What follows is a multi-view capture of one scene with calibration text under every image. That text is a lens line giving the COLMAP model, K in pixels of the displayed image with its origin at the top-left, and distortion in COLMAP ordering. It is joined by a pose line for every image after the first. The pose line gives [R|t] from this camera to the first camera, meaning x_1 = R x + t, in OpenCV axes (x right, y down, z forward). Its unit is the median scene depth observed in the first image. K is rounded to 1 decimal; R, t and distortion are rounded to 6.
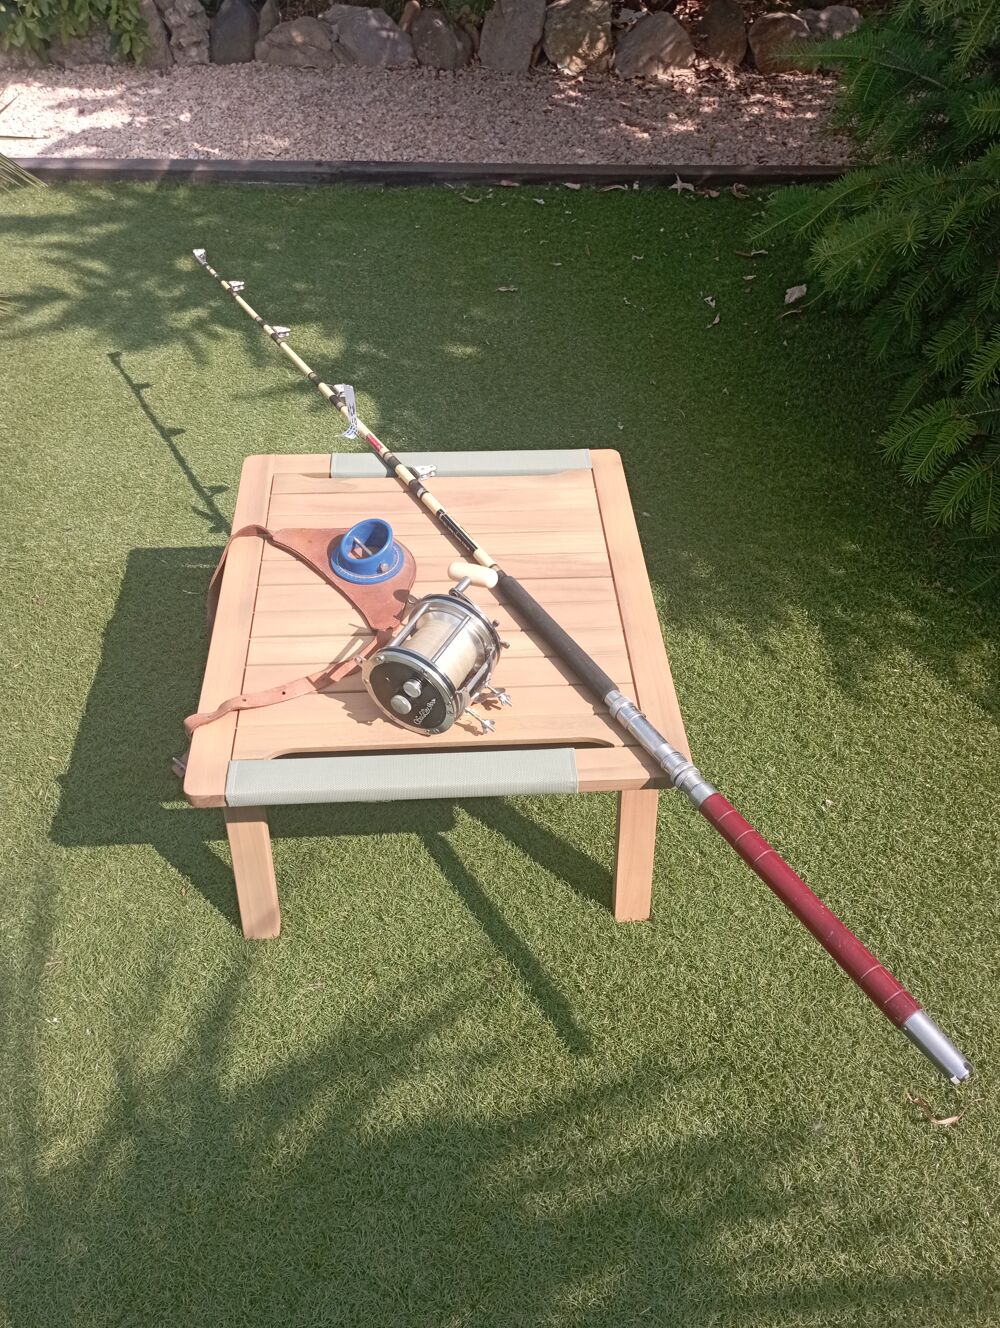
lens RADIAL K [[1126.3, 0, 489.6], [0, 1126.3, 671.1], [0, 0, 1]] dist [0.064208, -0.053491]
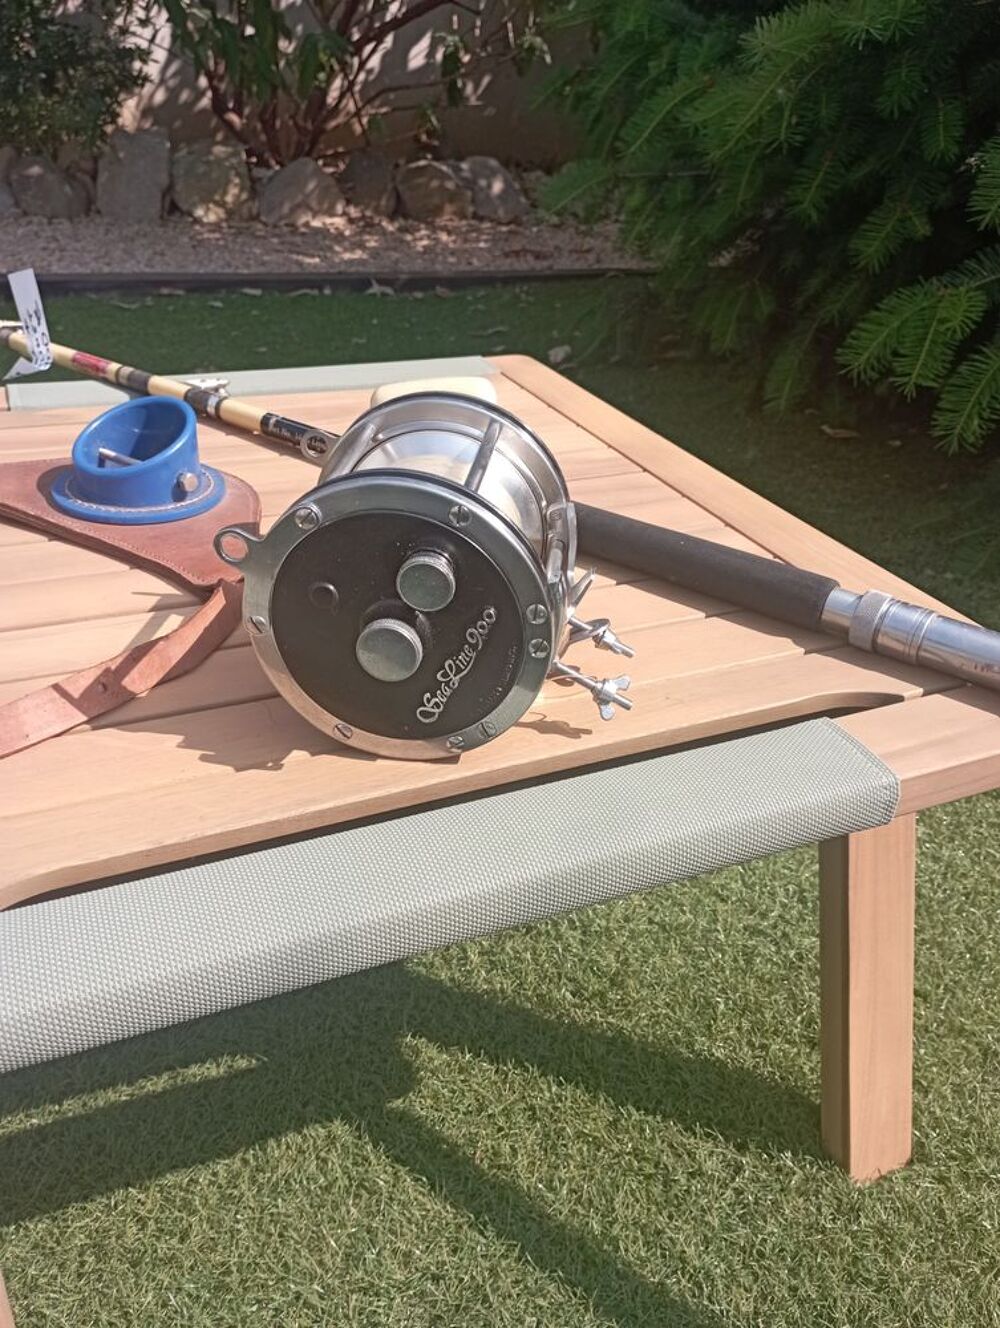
lens RADIAL K [[1126.3, 0, 477.6], [0, 1126.3, 661.8], [0, 0, 1]] dist [0.064208, -0.053491]
pose [[0.940556, -0.156475, 0.301447, -0.118765], [0.229301, 0.947295, -0.223728, 0.087064], [-0.250551, 0.279550, 0.926863, 0.532704]]
